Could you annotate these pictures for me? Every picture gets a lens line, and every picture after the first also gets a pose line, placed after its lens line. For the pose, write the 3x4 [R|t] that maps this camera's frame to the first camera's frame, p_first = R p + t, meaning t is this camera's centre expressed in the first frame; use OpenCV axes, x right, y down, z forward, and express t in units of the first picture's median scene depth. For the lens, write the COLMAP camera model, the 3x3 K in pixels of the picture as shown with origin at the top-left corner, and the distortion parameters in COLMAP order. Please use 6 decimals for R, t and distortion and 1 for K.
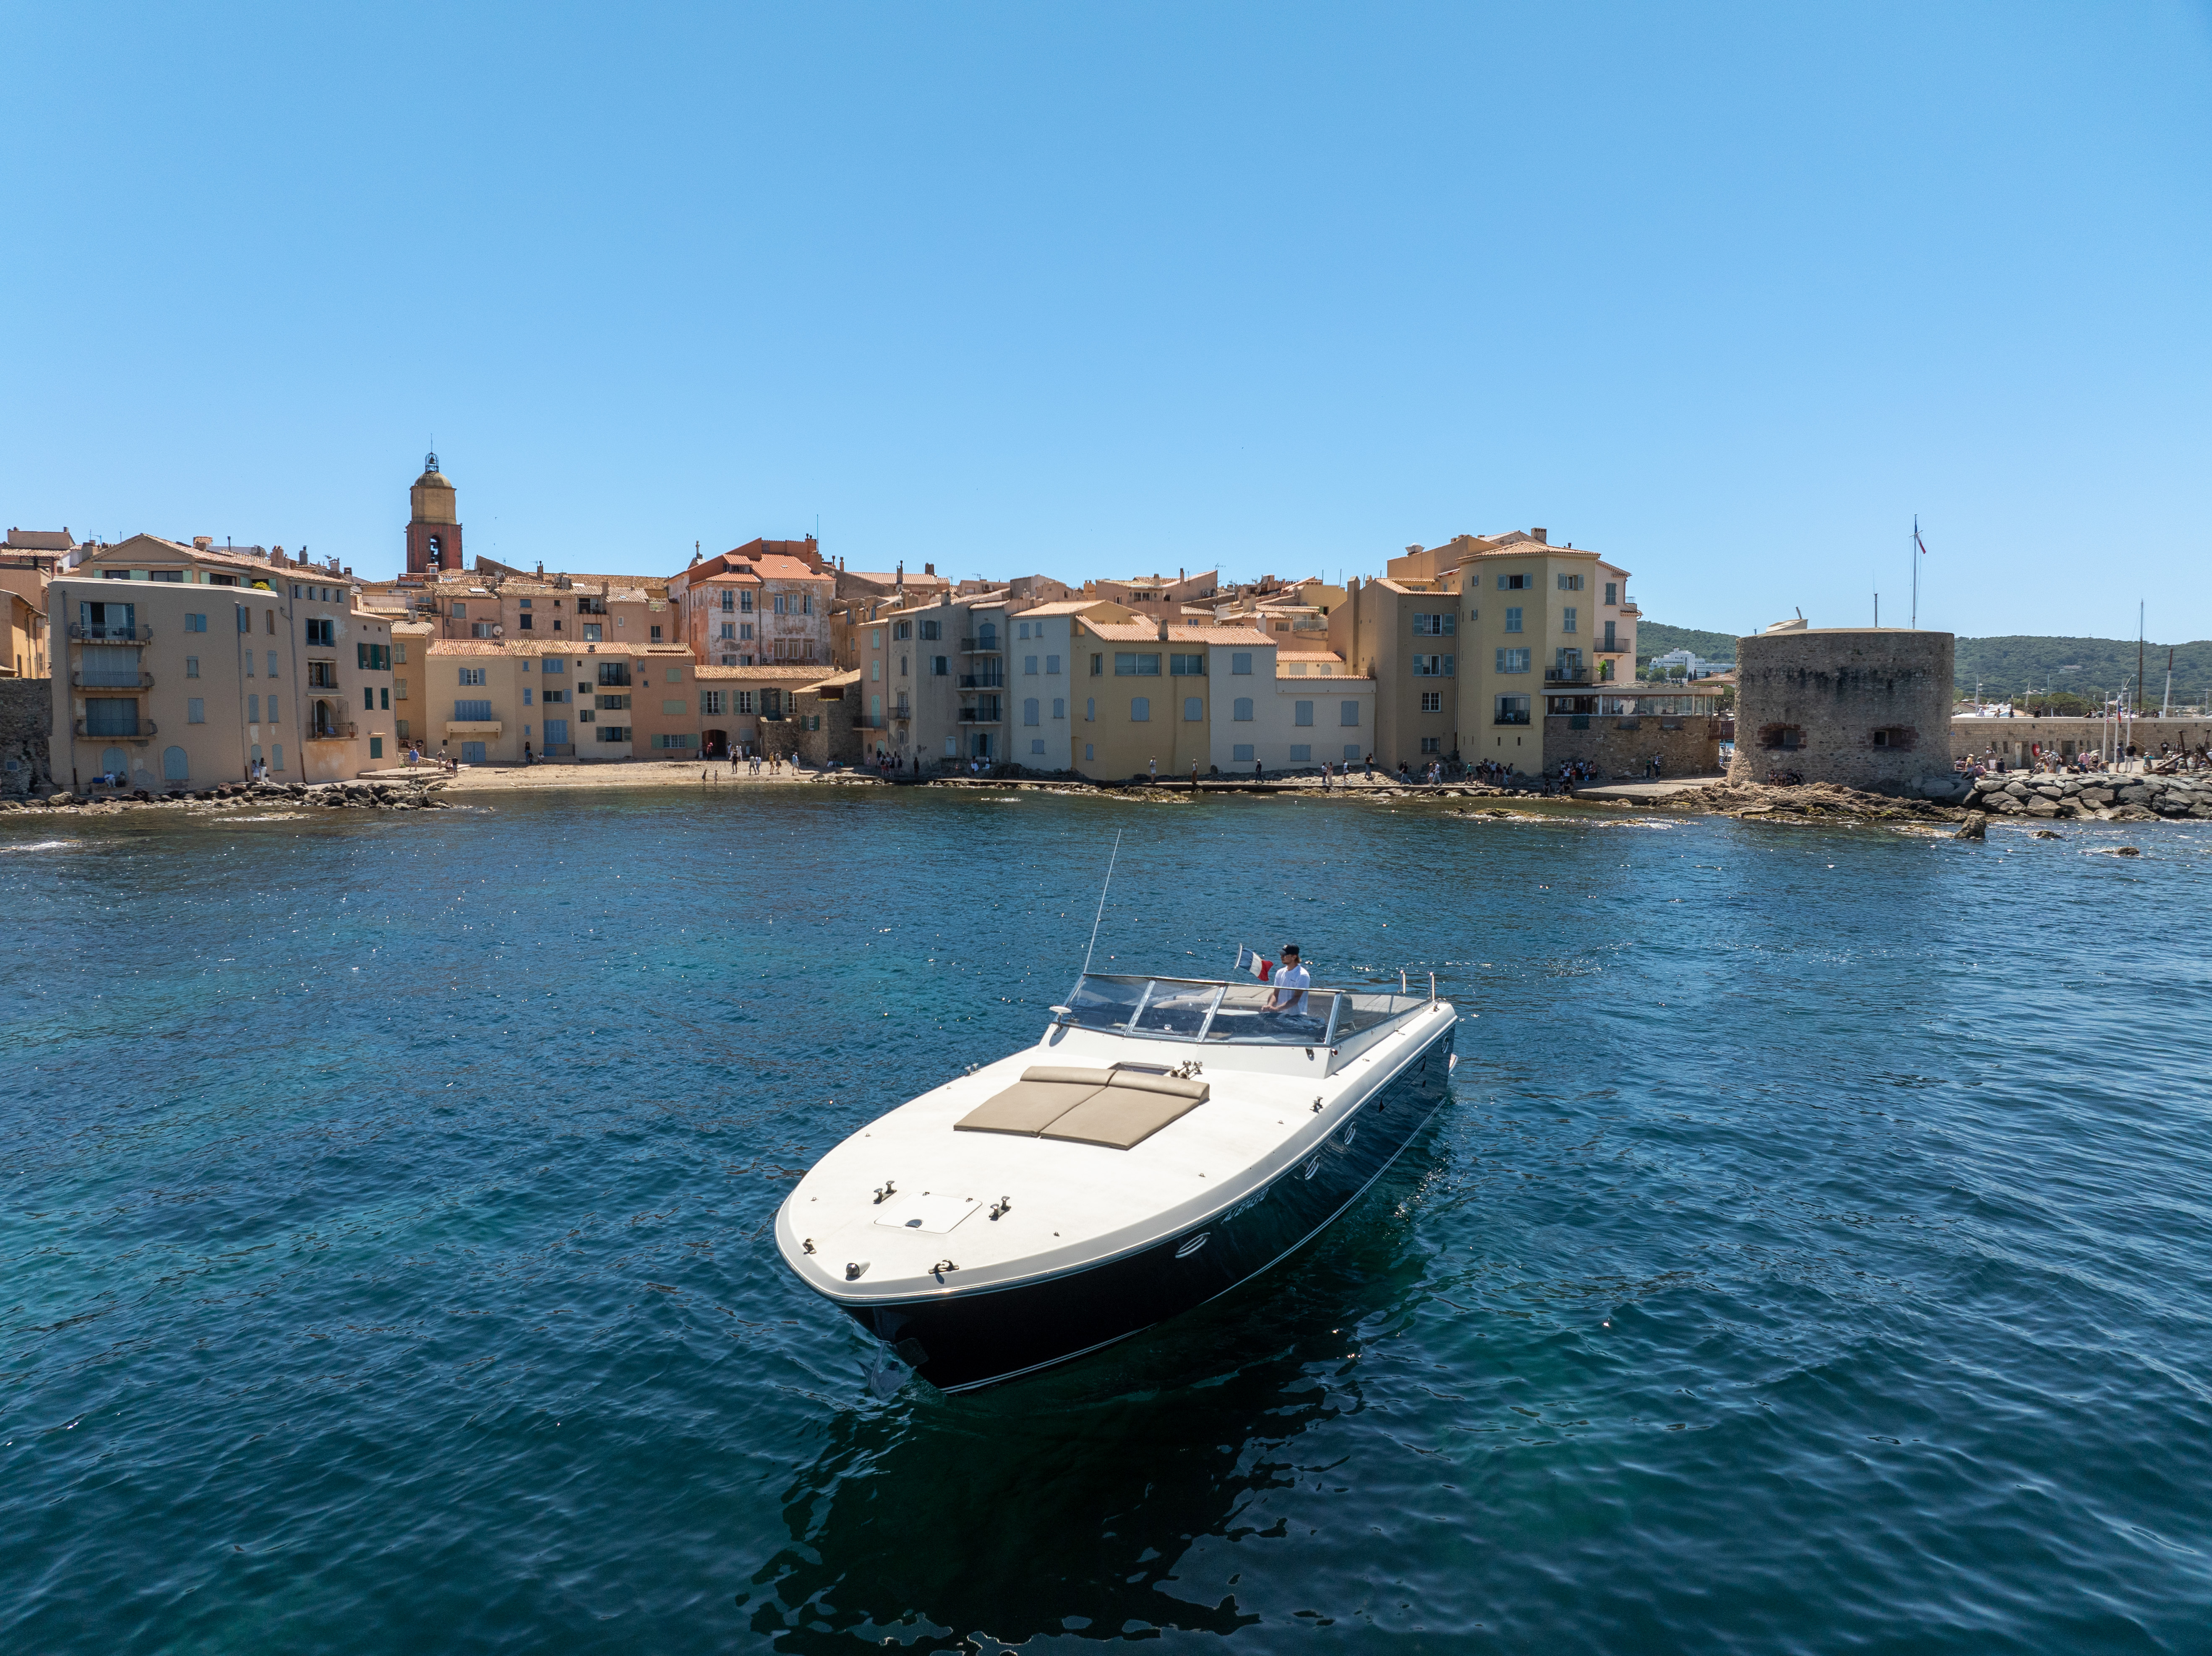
lens RADIAL K [[1574.6, 0, 1103.6], [0, 1574.6, 826.3], [0, 0, 1]] dist [-0.038337, -0.000288]
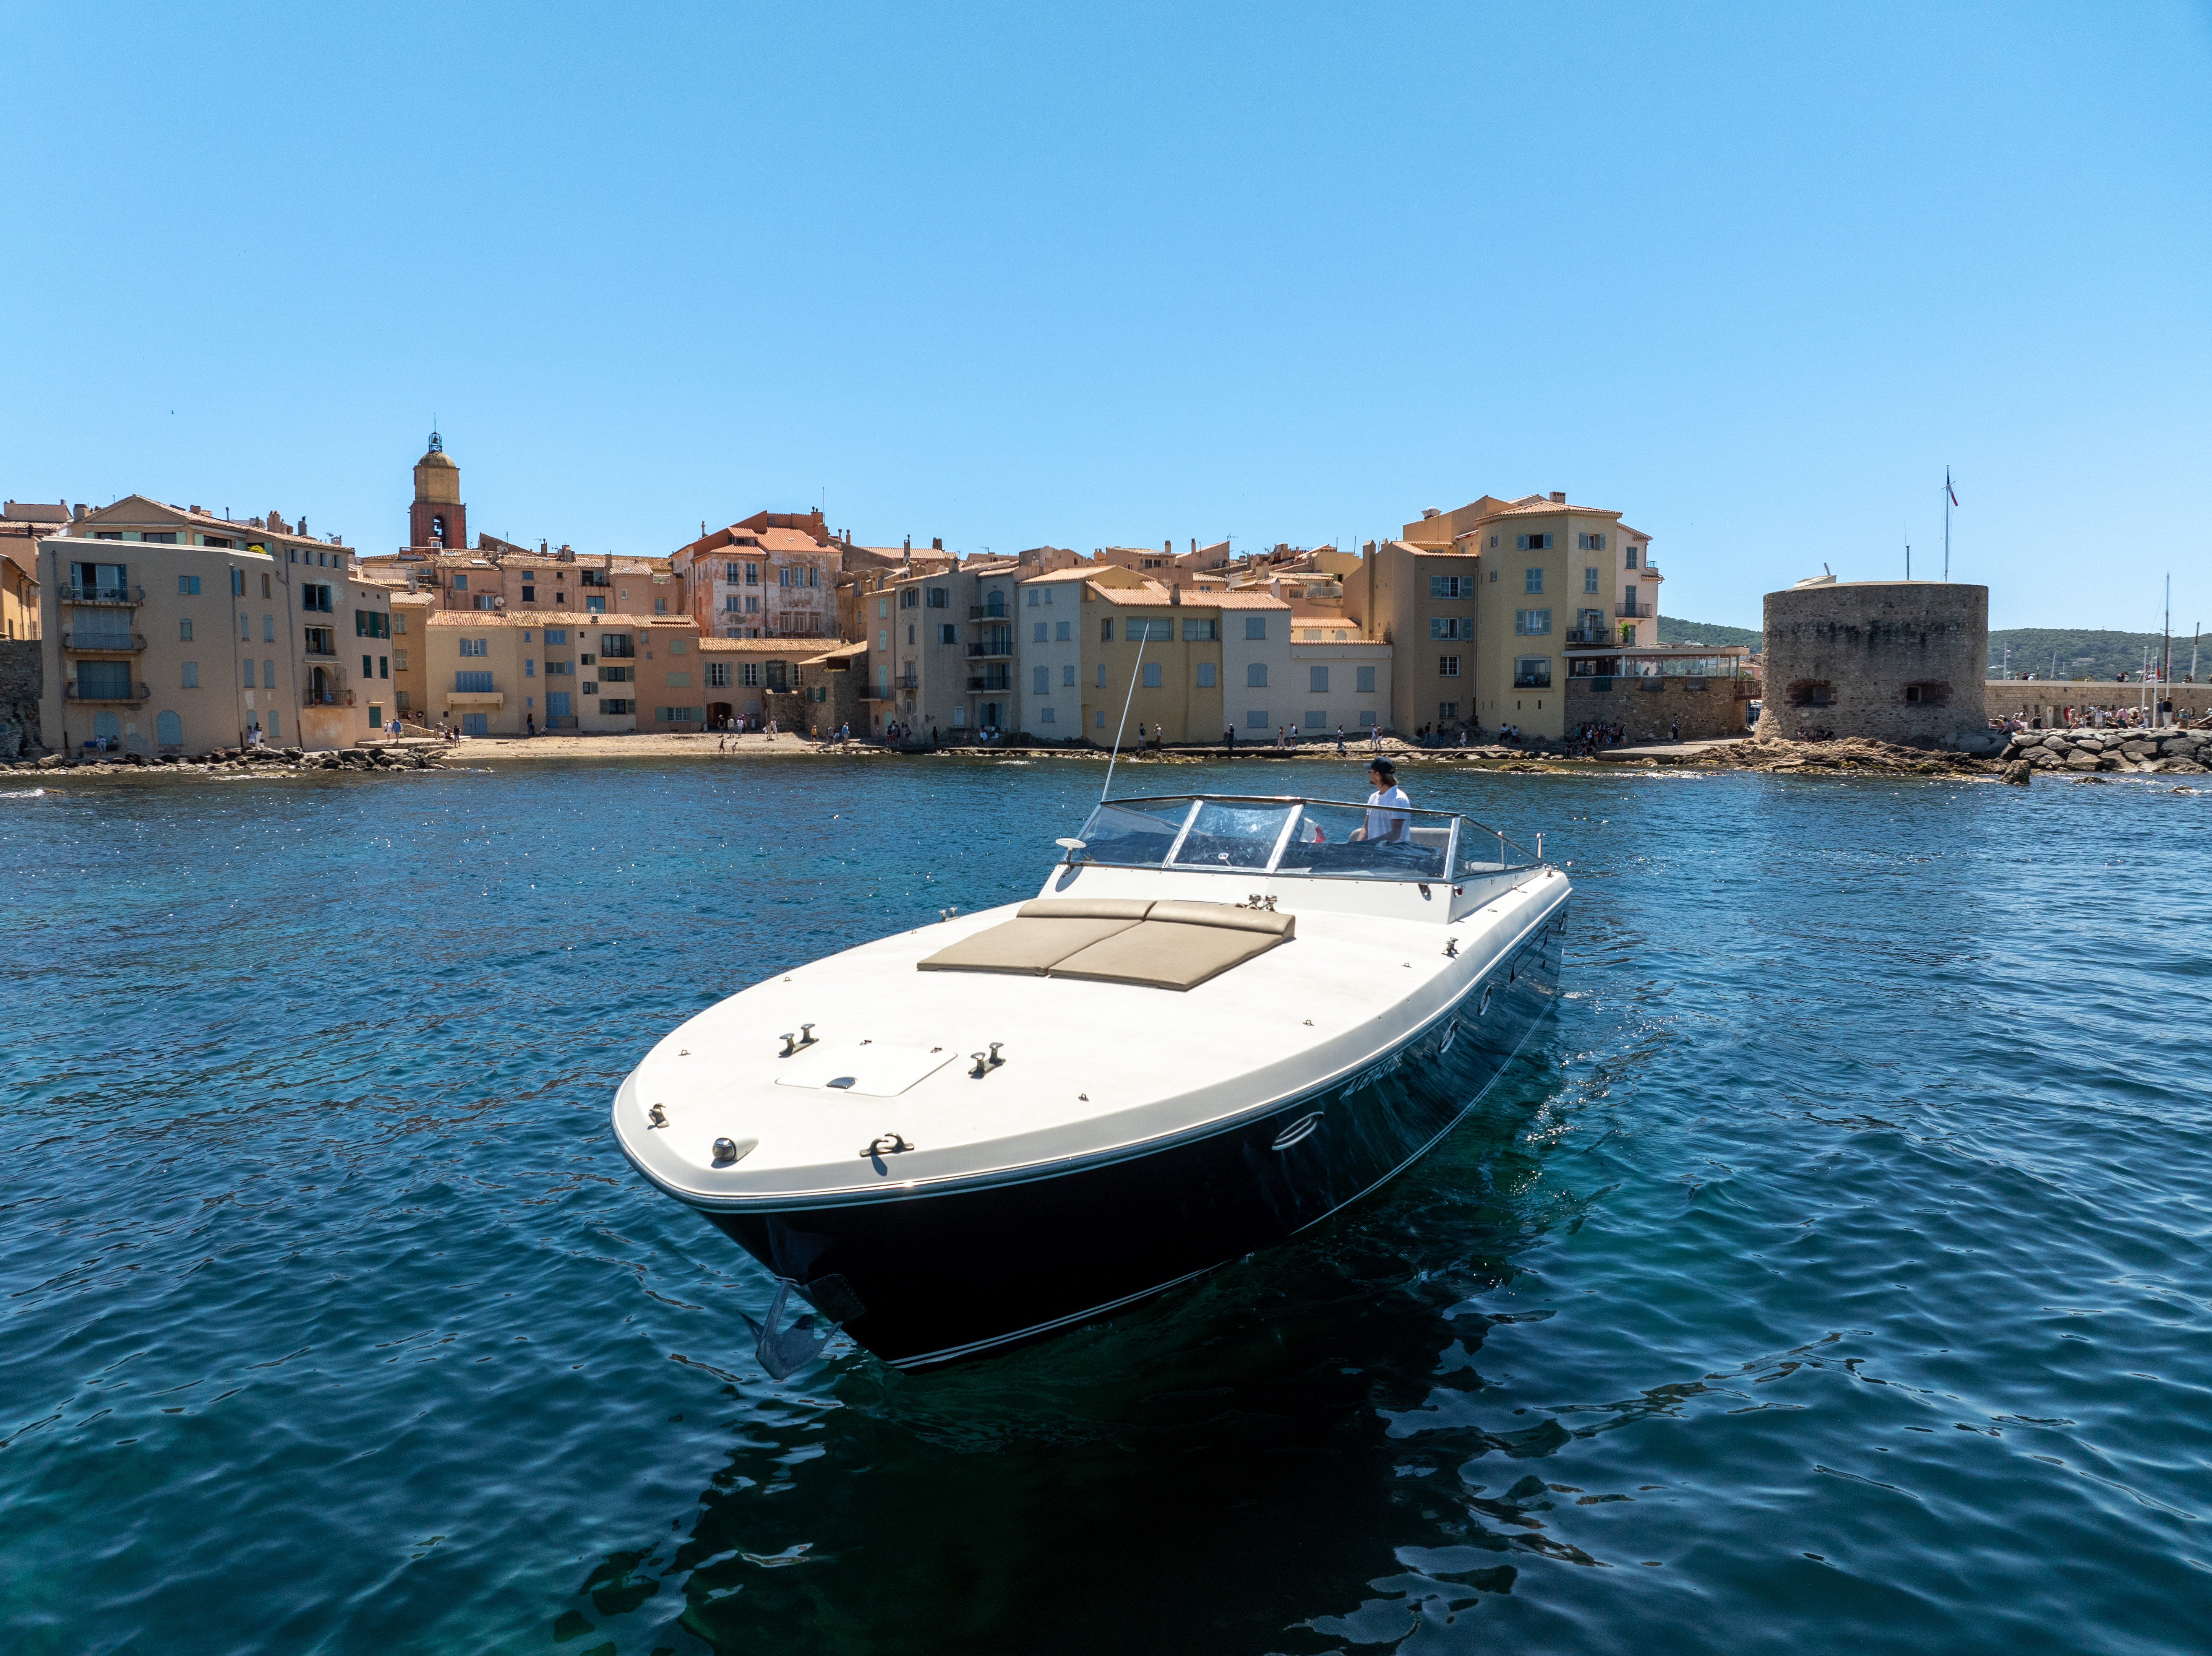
lens RADIAL K [[1574.6, 0, 1104.0], [0, 1574.6, 828.2], [0, 0, 1]] dist [-0.038337, -0.000288]
pose [[0.999981, -0.002667, -0.005502, -0.001485], [0.002683, 0.999992, 0.002996, 0.017712], [0.005494, -0.003011, 0.999980, 0.018546]]
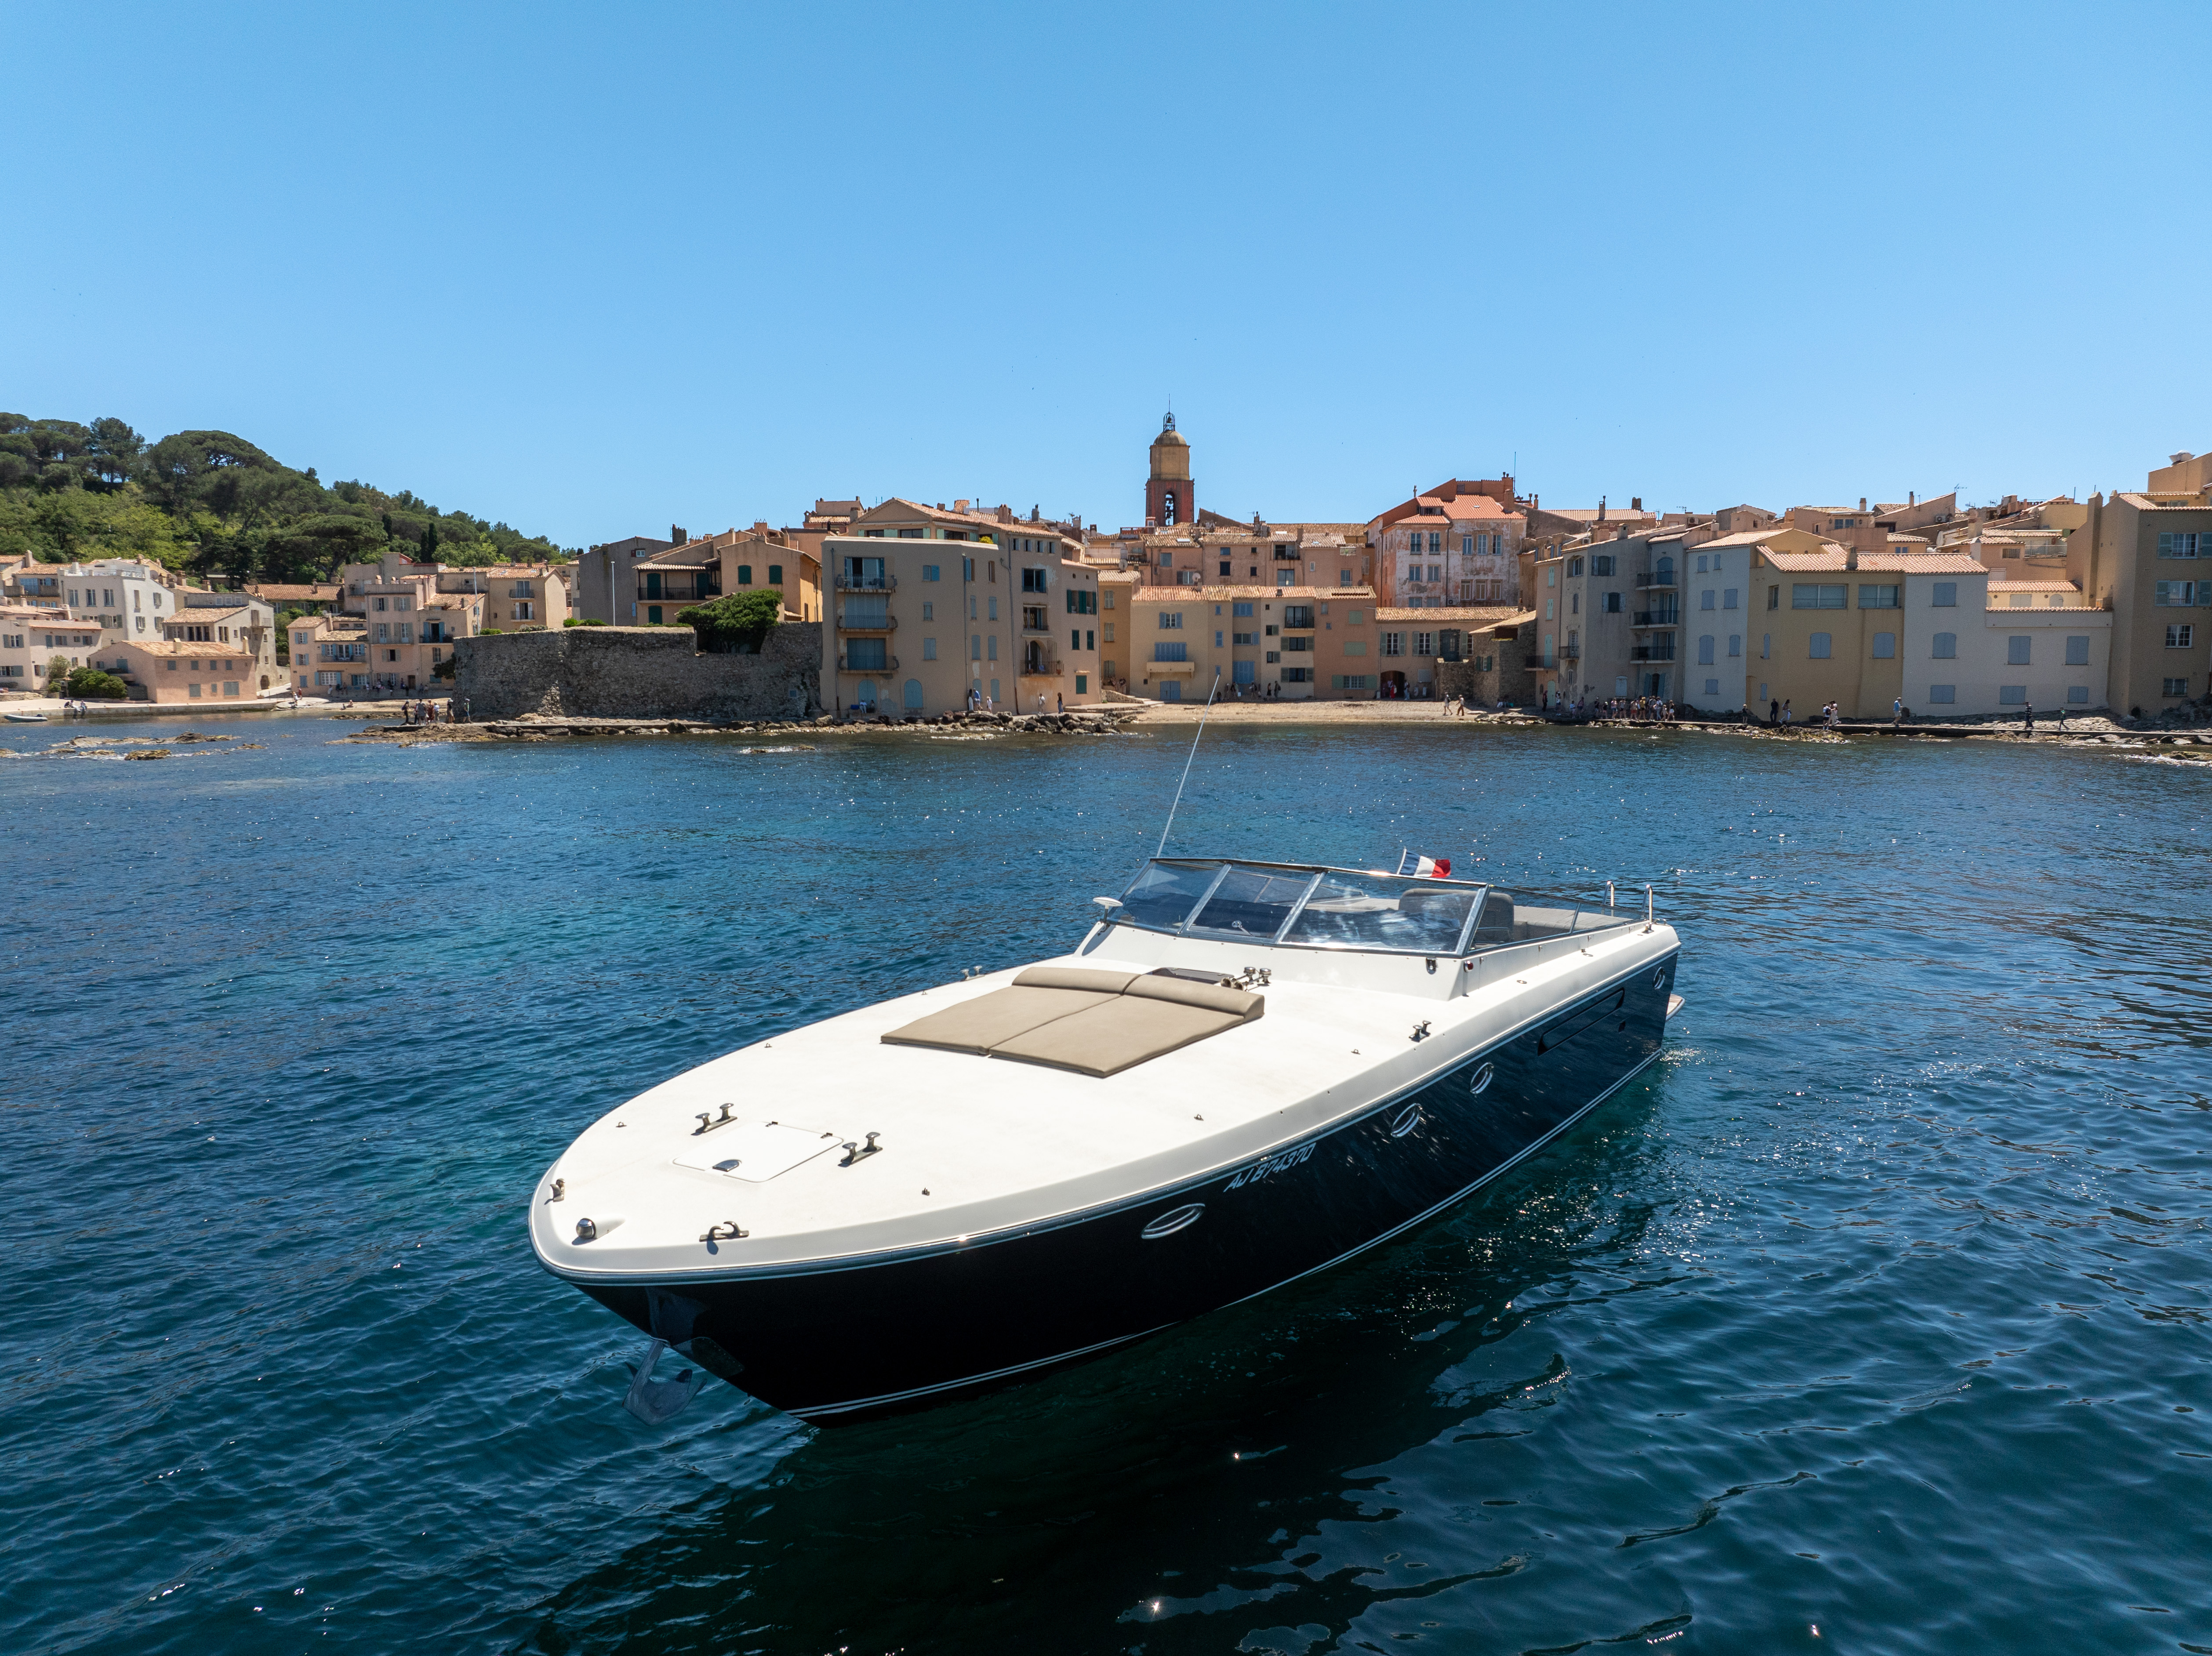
lens RADIAL K [[1649.2, 0, 1133.4], [0, 1649.2, 878.1], [0, 0, 1]] dist [-0.034446, -0.016289]
pose [[0.899346, 0.052588, -0.434064, 0.082933], [-0.029105, 0.997739, 0.060576, 0.015050], [0.436268, -0.041845, 0.898843, -0.044244]]
